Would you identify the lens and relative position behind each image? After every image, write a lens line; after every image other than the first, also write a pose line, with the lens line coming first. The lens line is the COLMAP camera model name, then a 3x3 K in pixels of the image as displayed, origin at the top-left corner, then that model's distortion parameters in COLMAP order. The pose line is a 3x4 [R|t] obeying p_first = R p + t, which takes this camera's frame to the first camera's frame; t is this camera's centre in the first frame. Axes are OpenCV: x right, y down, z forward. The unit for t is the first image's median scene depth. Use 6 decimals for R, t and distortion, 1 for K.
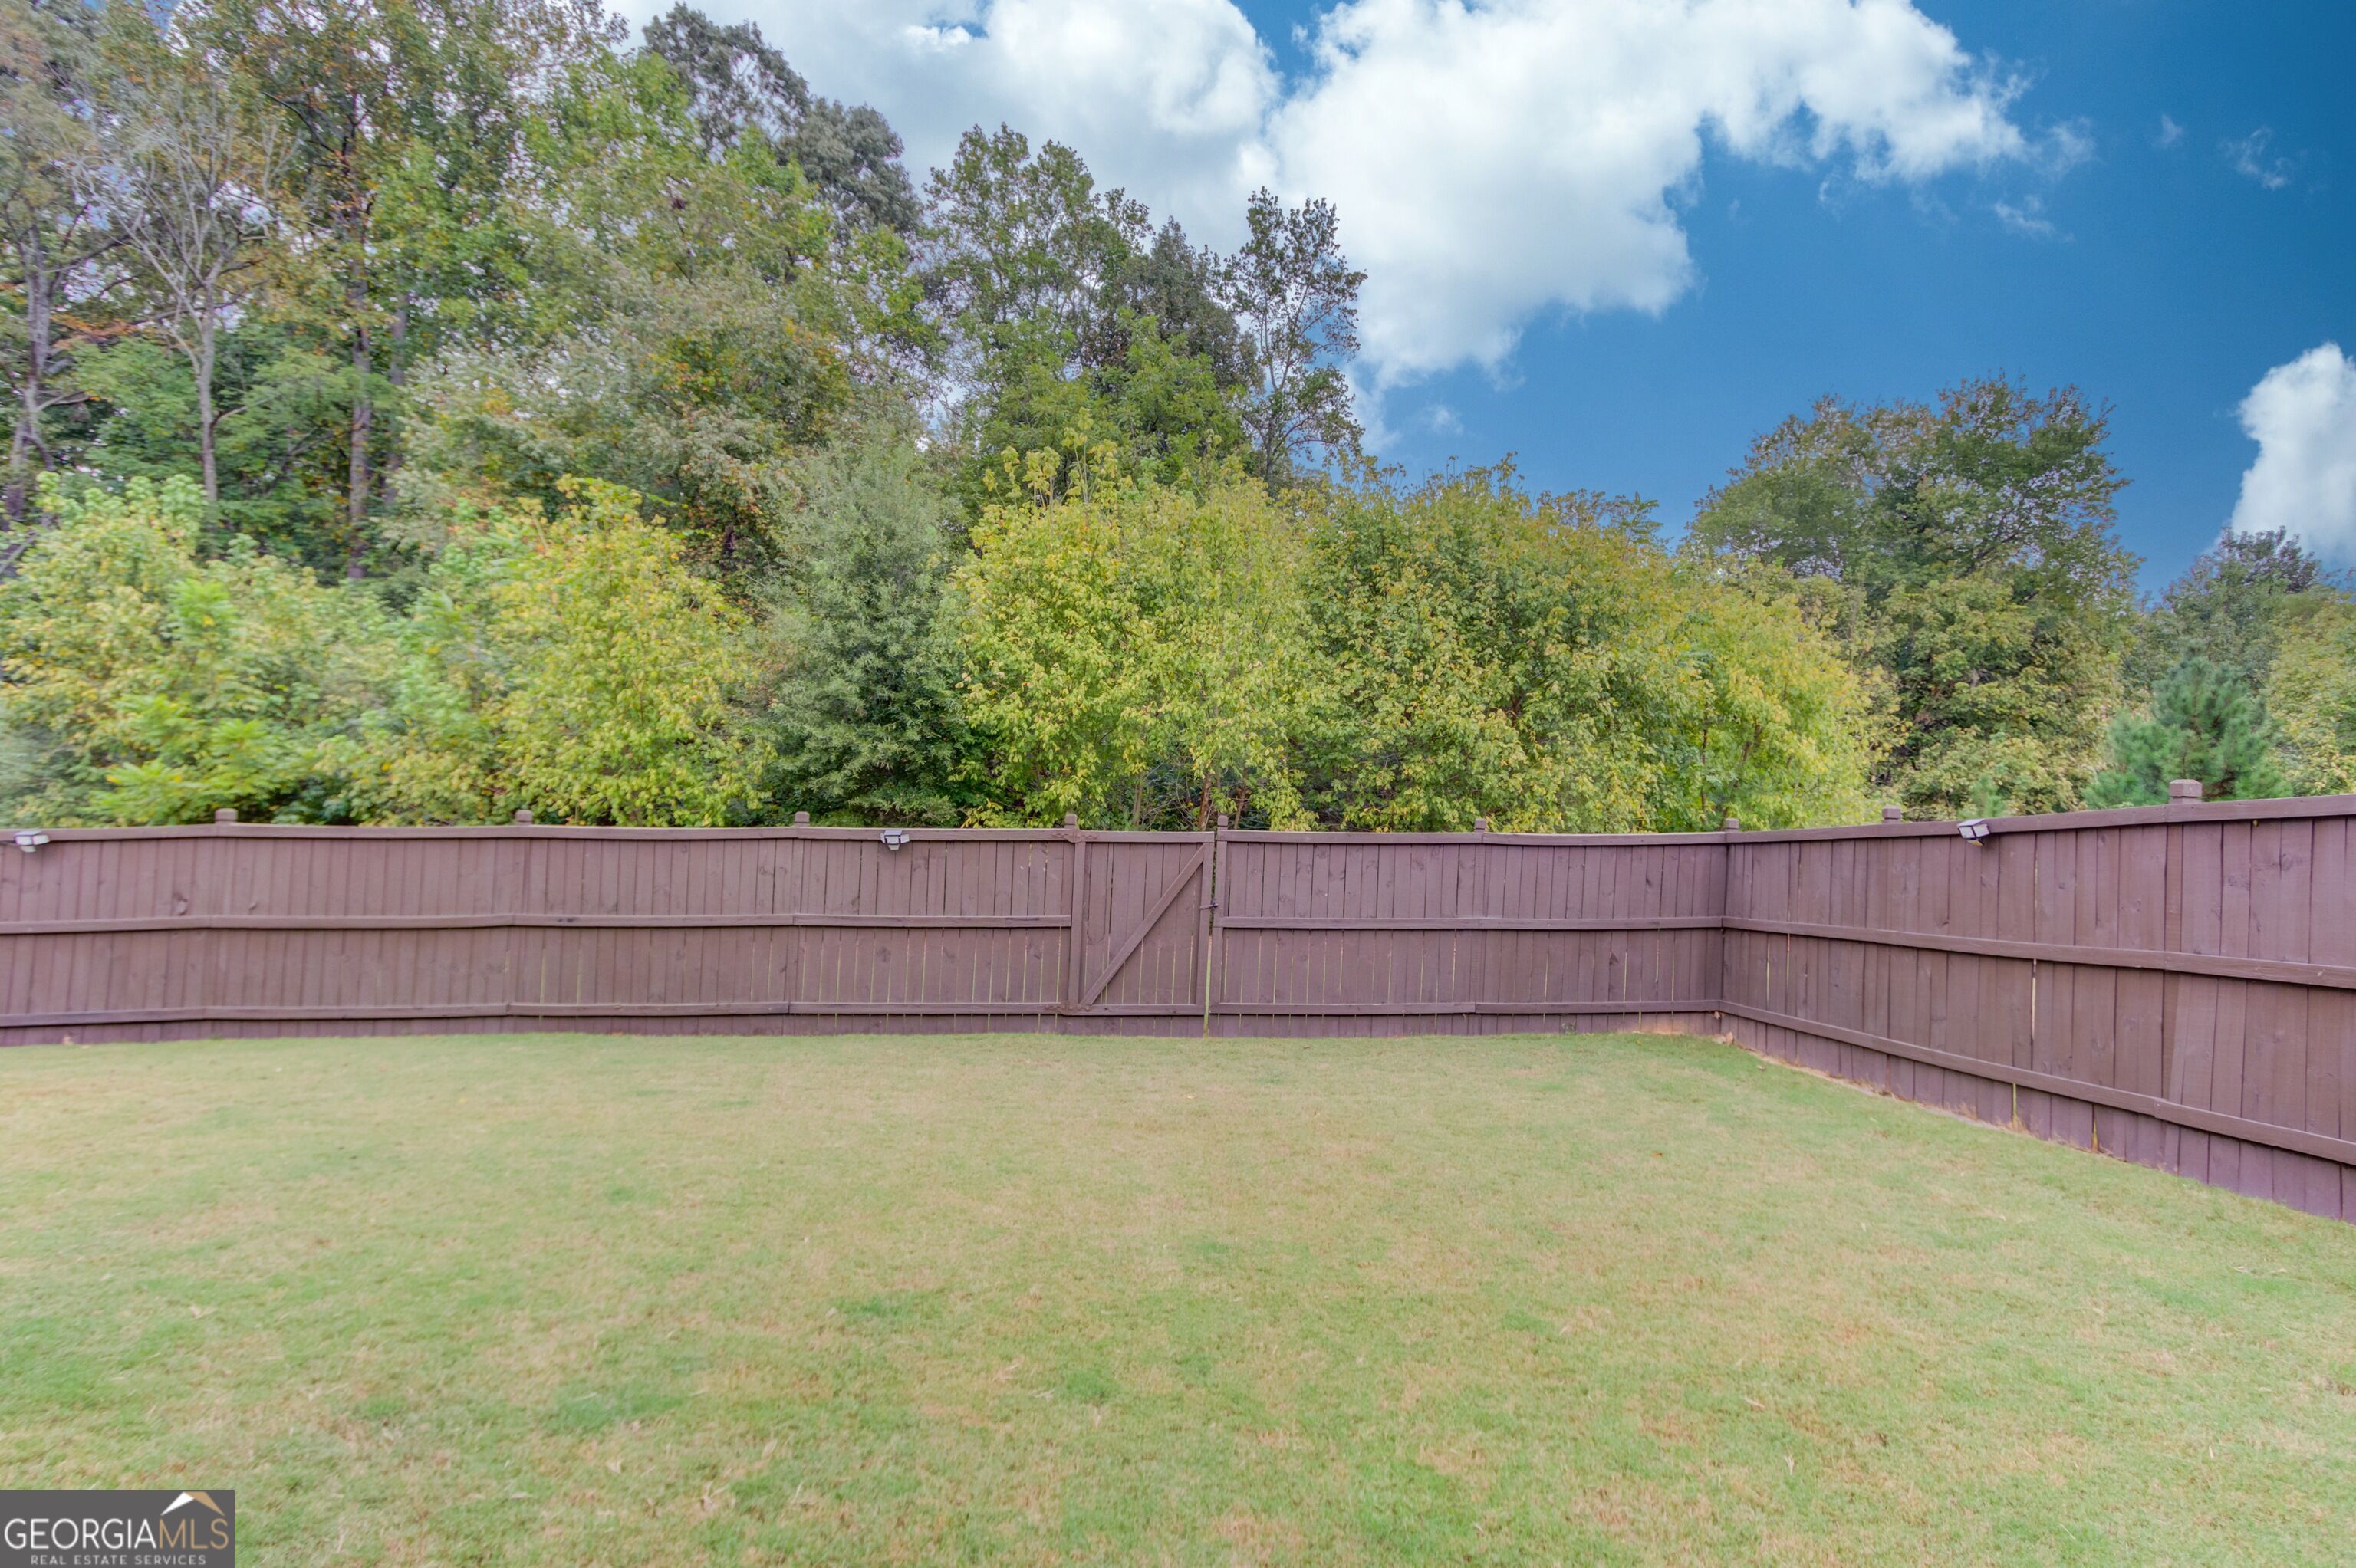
lens RADIAL K [[1173.0, 0, 1180.1], [0, 1173.0, 814.4], [0, 0, 1]] dist [0.013251, 0.000242]
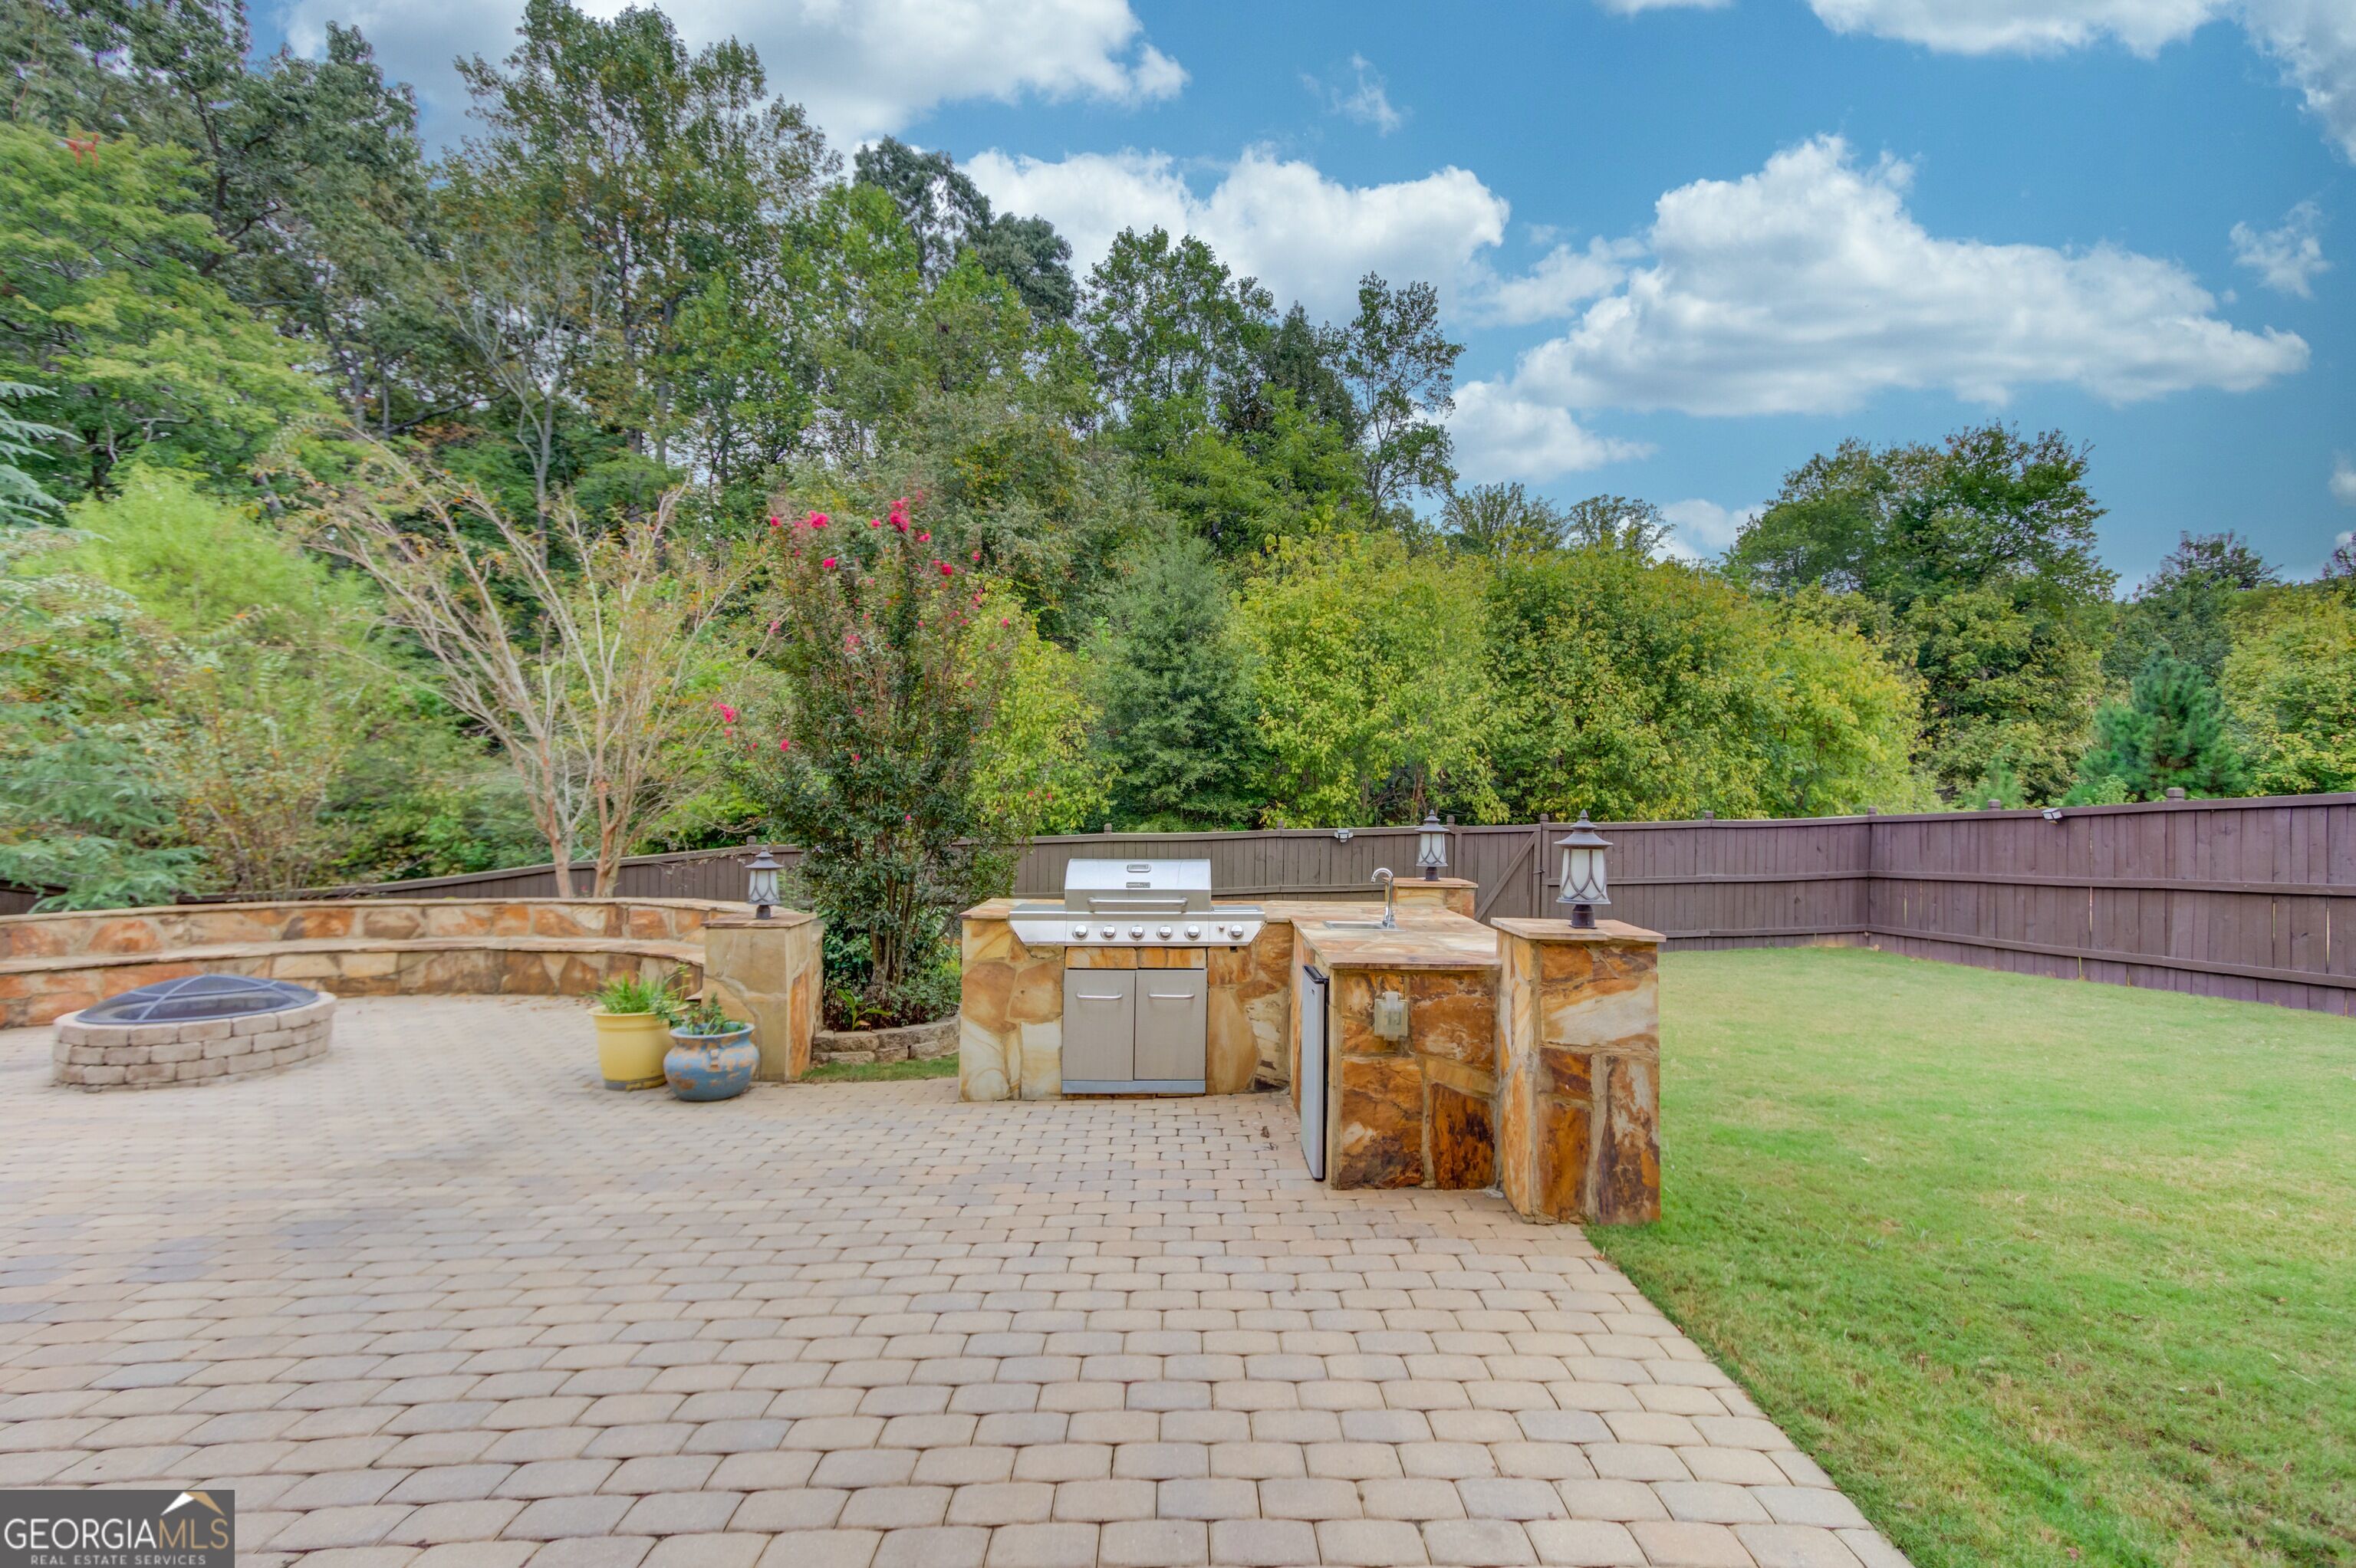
lens RADIAL K [[1082.4, 0, 1232.9], [0, 1082.4, 807.3], [0, 0, 1]] dist [0.018136, -0.000306]
pose [[0.999575, -0.028484, 0.006253, -0.154896], [0.028425, 0.999552, 0.009408, -0.013399], [-0.006518, -0.009226, 0.999936, -0.172417]]
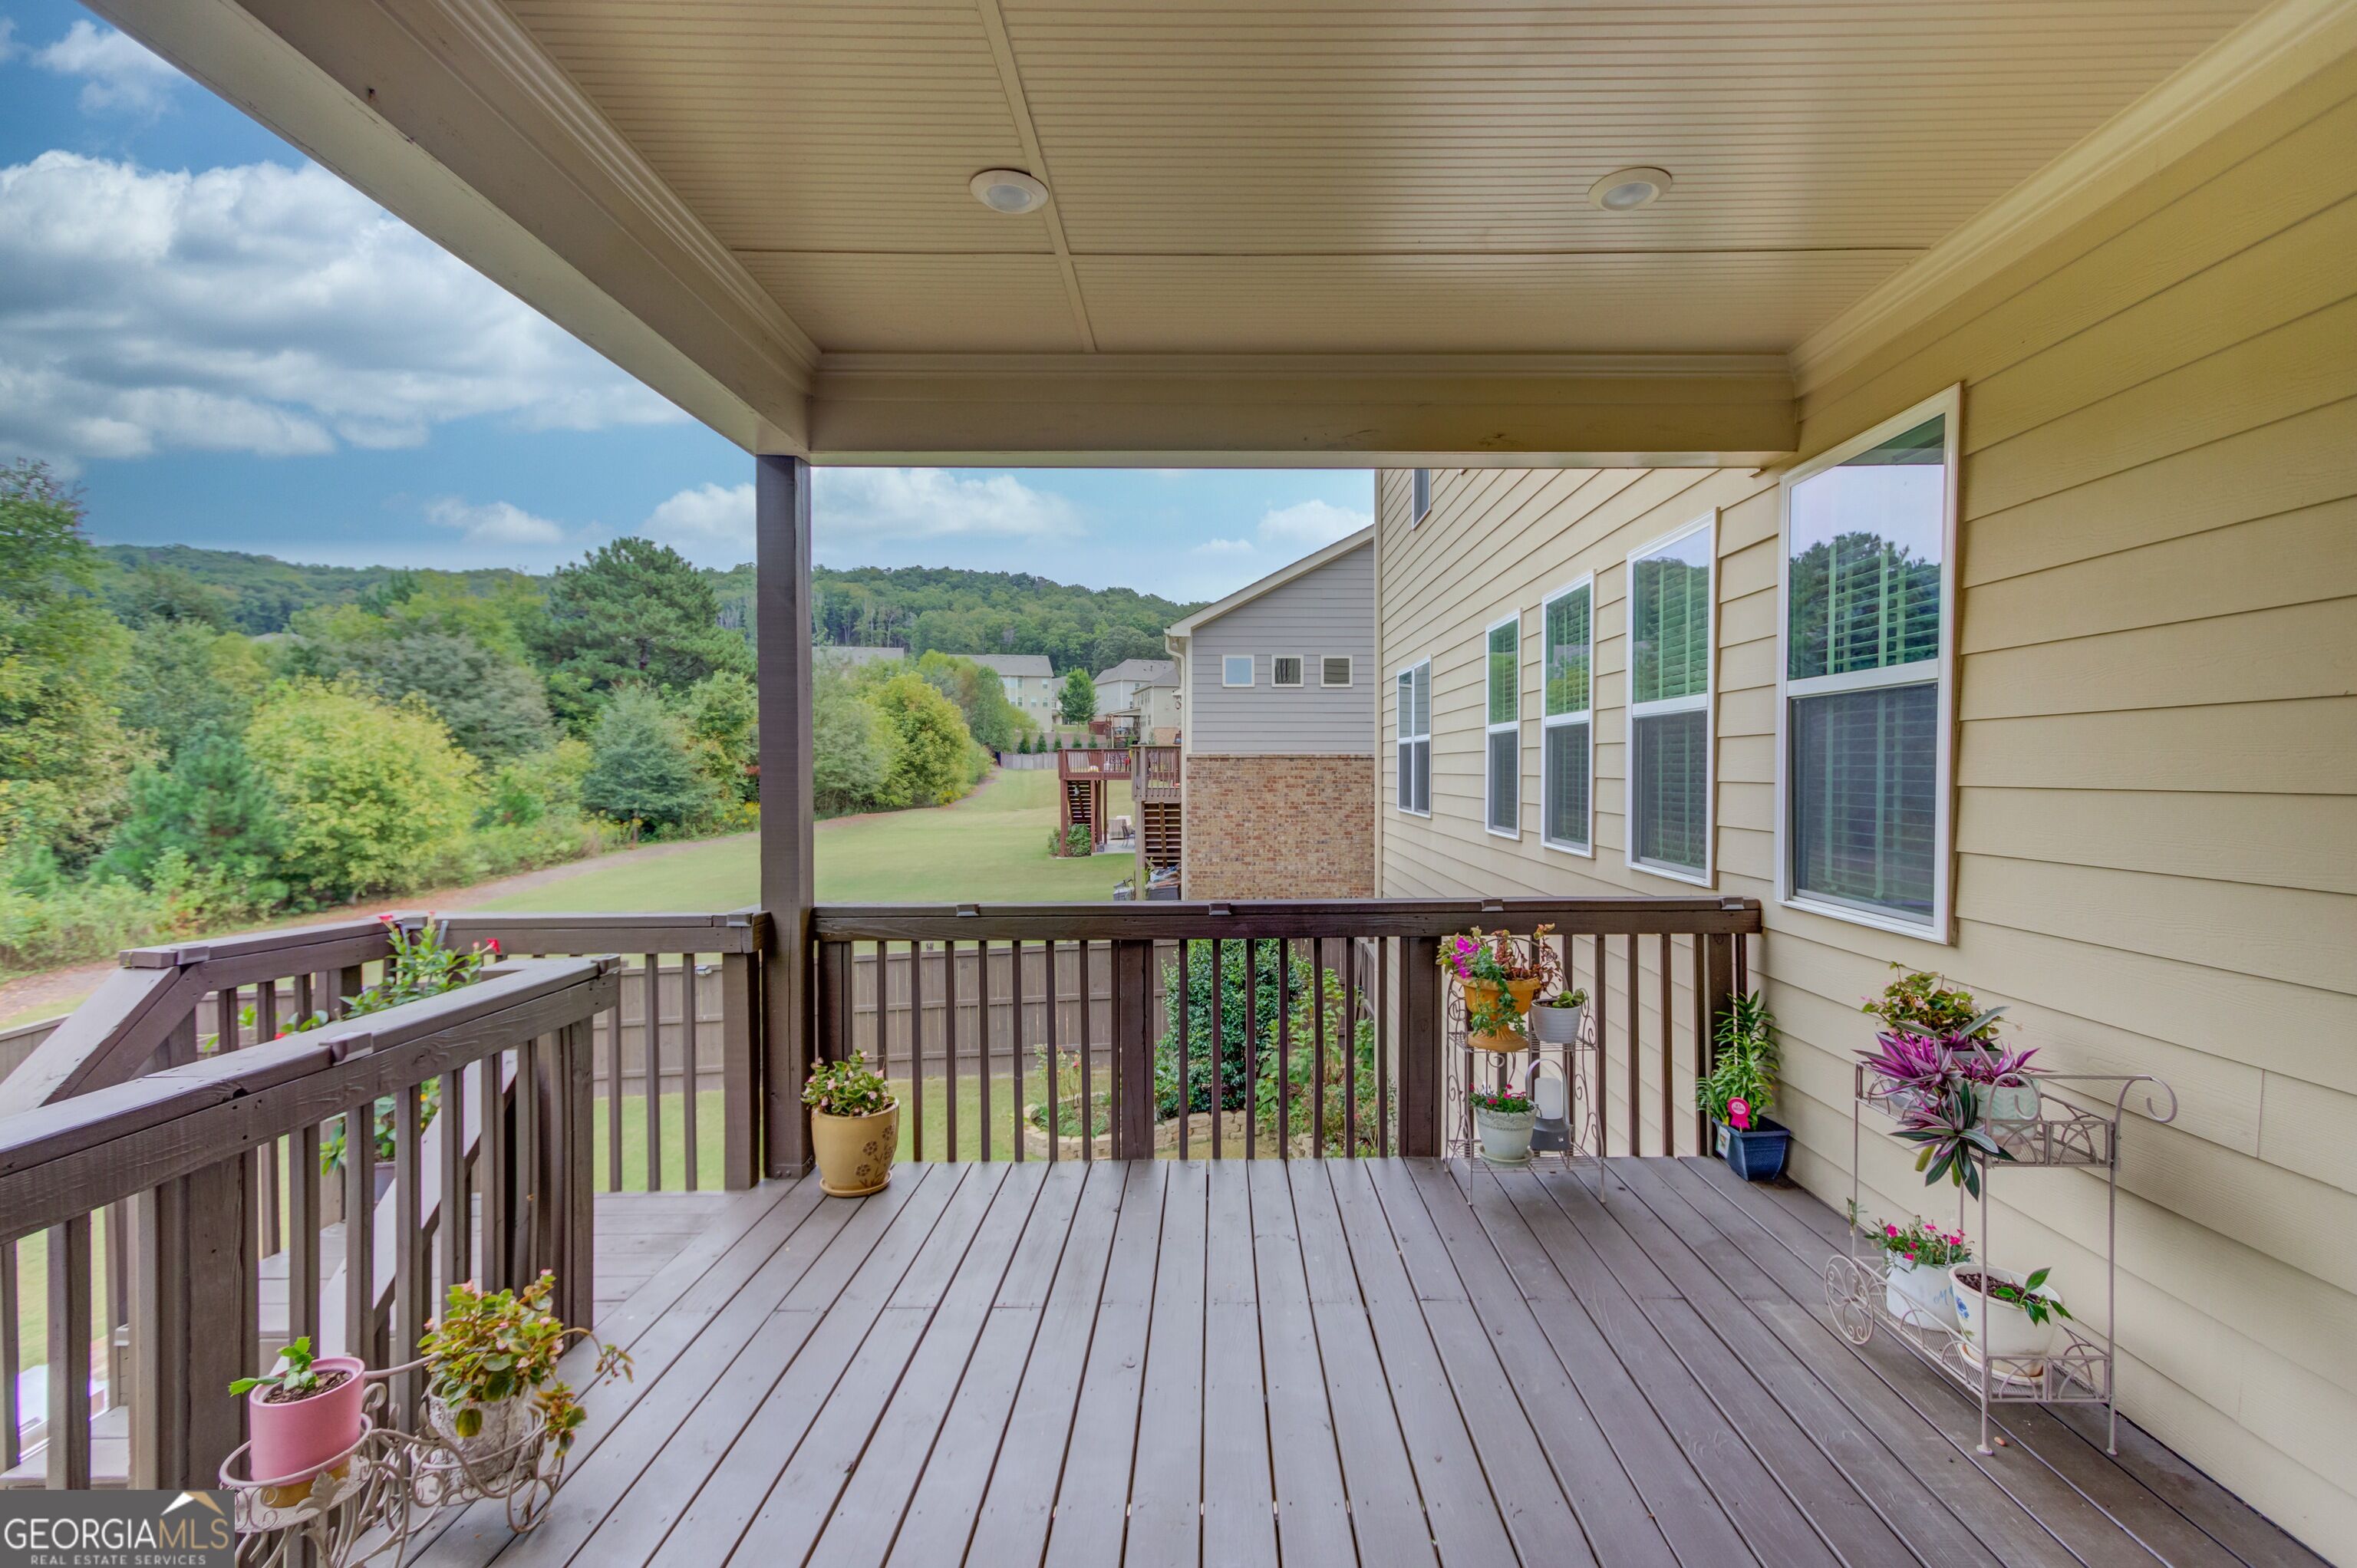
lens RADIAL K [[1082.9, 0, 1207.5], [0, 1082.9, 783.9], [0, 0, 1]] dist [0.018136, -0.000306]
pose [[0.036959, -0.050785, 0.998025, -0.397073], [0.013504, 0.998642, 0.050317, -0.129054], [-0.999226, 0.011618, 0.037595, -0.217148]]
